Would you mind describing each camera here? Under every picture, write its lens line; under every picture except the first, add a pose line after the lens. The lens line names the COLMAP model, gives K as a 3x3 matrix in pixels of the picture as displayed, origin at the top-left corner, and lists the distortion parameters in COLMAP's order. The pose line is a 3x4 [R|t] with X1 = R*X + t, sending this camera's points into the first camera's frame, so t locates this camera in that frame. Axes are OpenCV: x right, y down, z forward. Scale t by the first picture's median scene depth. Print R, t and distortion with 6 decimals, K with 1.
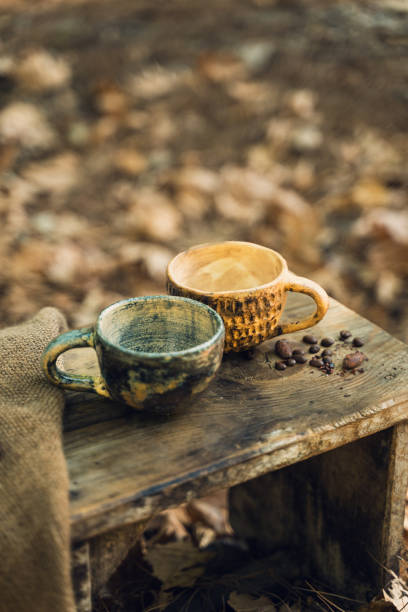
lens RADIAL K [[1316.1, 0, 203.0], [0, 1316.1, 305.7], [0, 0, 1]] dist [-0.027888, 0.000000]
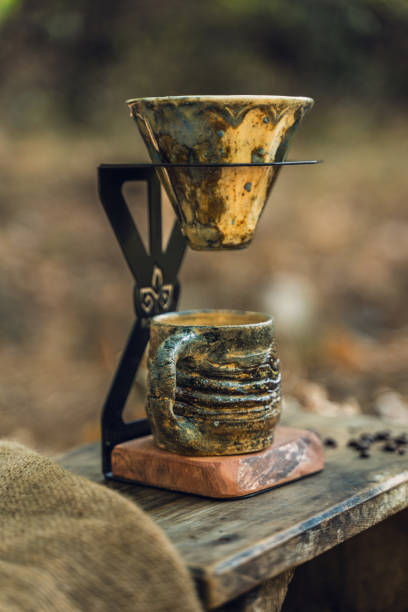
lens RADIAL K [[1386.3, 0, 206.1], [0, 1386.3, 308.1], [0, 0, 1]] dist [-0.083173, 0.000000]
pose [[0.913619, -0.075134, 0.399570, -0.411353], [0.207248, 0.931571, -0.298703, 0.244737], [-0.349785, 0.355711, 0.866672, 0.204581]]
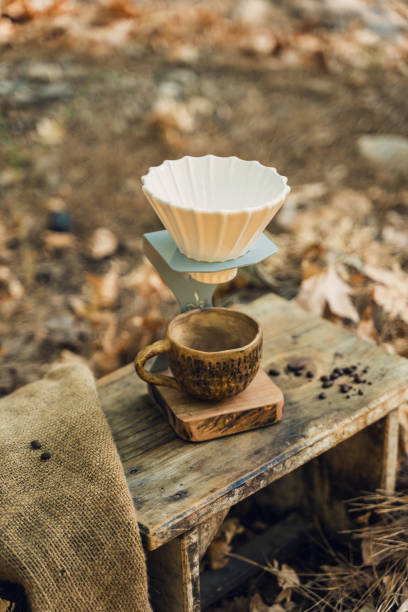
lens RADIAL K [[1316.1, 0, 206.7], [0, 1316.1, 306.5], [0, 0, 1]] dist [-0.027888, 0.000000]
pose [[0.987153, -0.098998, 0.125417, -0.212133], [0.094125, 0.994578, 0.044215, -0.101757], [-0.129114, -0.031842, 0.991118, -0.335028]]
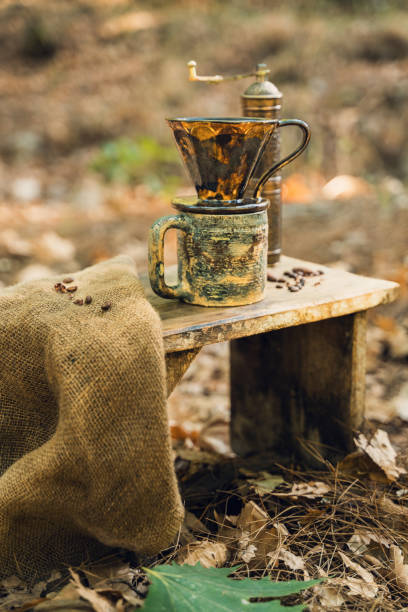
lens RADIAL K [[1034.8, 0, 205.4], [0, 1034.8, 308.0], [0, 0, 1]] dist [-0.049451, 0.000000]
pose [[0.997513, -0.036470, 0.060322, -0.087139], [0.048287, 0.976975, -0.207818, 0.328966], [-0.051354, 0.210214, 0.976306, -0.081579]]
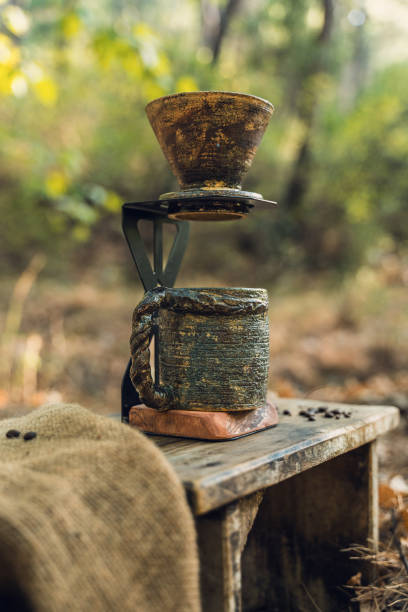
lens RADIAL K [[714.9, 0, 178.6], [0, 714.9, 258.2], [0, 0, 1]] dist [-0.094249, 0.000000]
pose [[0.931419, 0.008560, 0.363848, -0.311641], [0.175575, 0.865131, -0.469810, 0.245107], [-0.318798, 0.501472, 0.804297, 0.438780]]
